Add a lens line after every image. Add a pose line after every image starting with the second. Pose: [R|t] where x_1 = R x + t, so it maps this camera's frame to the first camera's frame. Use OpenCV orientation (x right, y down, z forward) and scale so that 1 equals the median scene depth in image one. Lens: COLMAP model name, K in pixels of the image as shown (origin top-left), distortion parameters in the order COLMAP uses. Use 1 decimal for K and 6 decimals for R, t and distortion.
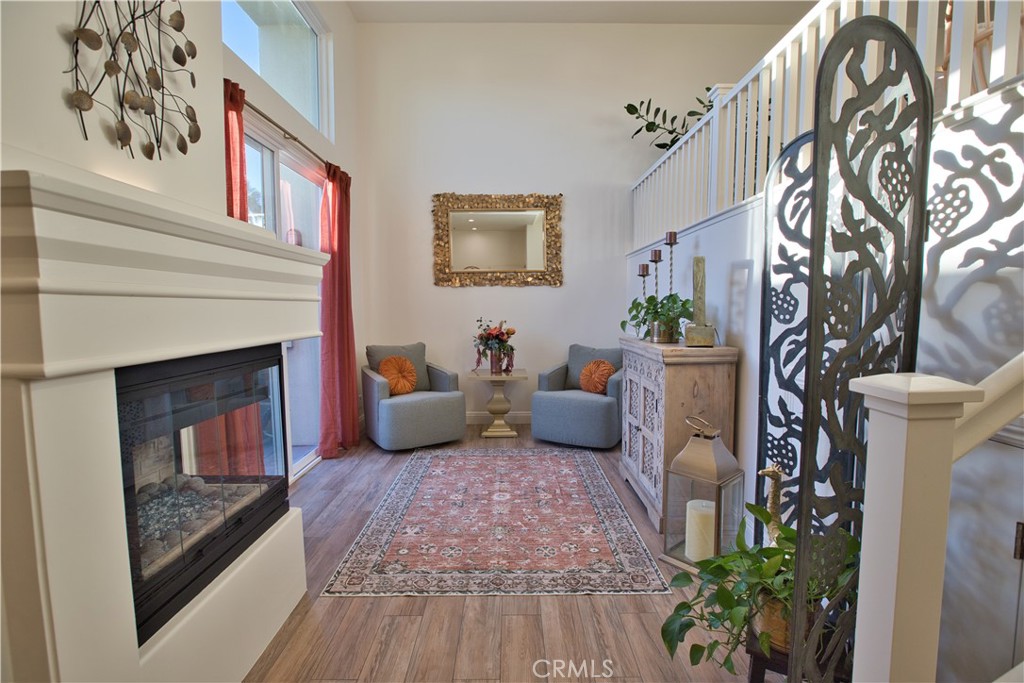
lens RADIAL K [[465.4, 0, 512.1], [0, 465.4, 347.2], [0, 0, 1]] dist [-0.058804, 0.000254]
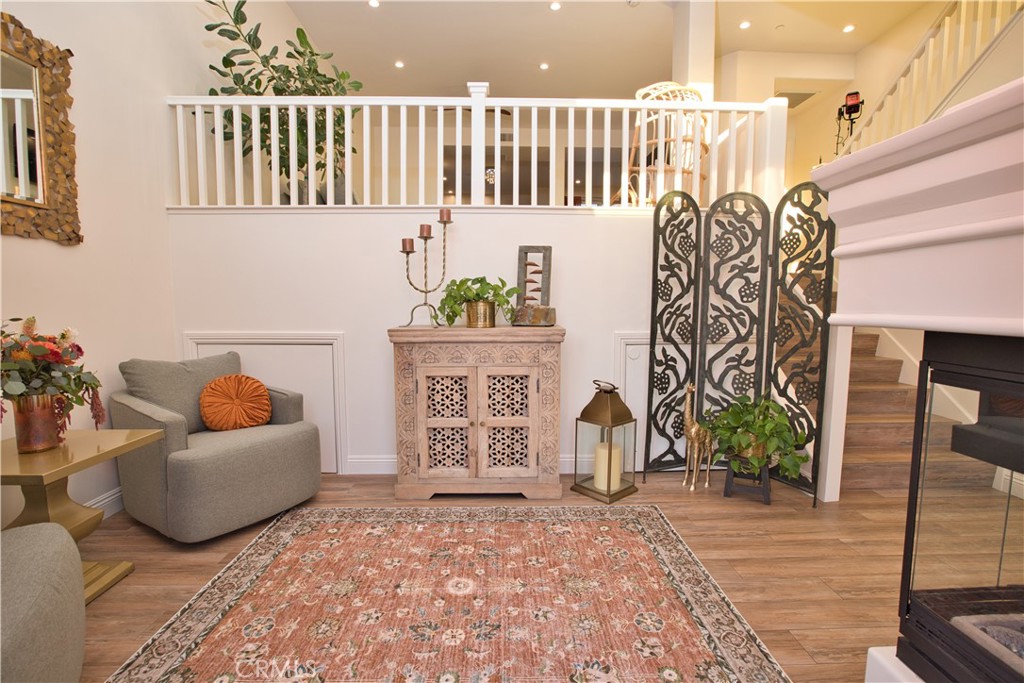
lens RADIAL K [[492.2, 0, 479.7], [0, 492.2, 344.8], [0, 0, 1]] dist [-0.031470, 0.000955]
pose [[-0.009237, -0.082588, 0.996541, -0.965691], [0.082180, 0.993150, 0.083068, -0.082512], [-0.996575, 0.082663, -0.002387, 1.392039]]
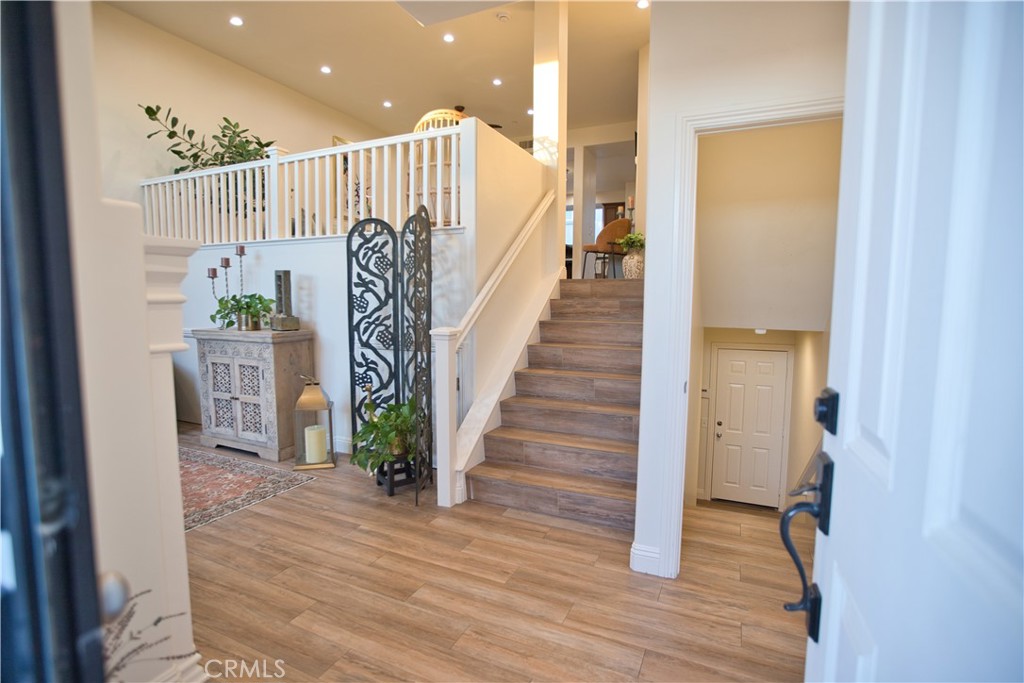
lens RADIAL K [[506.6, 0, 481.7], [0, 506.6, 346.8], [0, 0, 1]] dist [-0.024754, 0.000069]
pose [[0.470100, -0.076015, 0.879334, -0.880843], [0.068056, 0.996440, 0.049755, 0.014932], [-0.879986, 0.036455, 0.473599, -0.383425]]
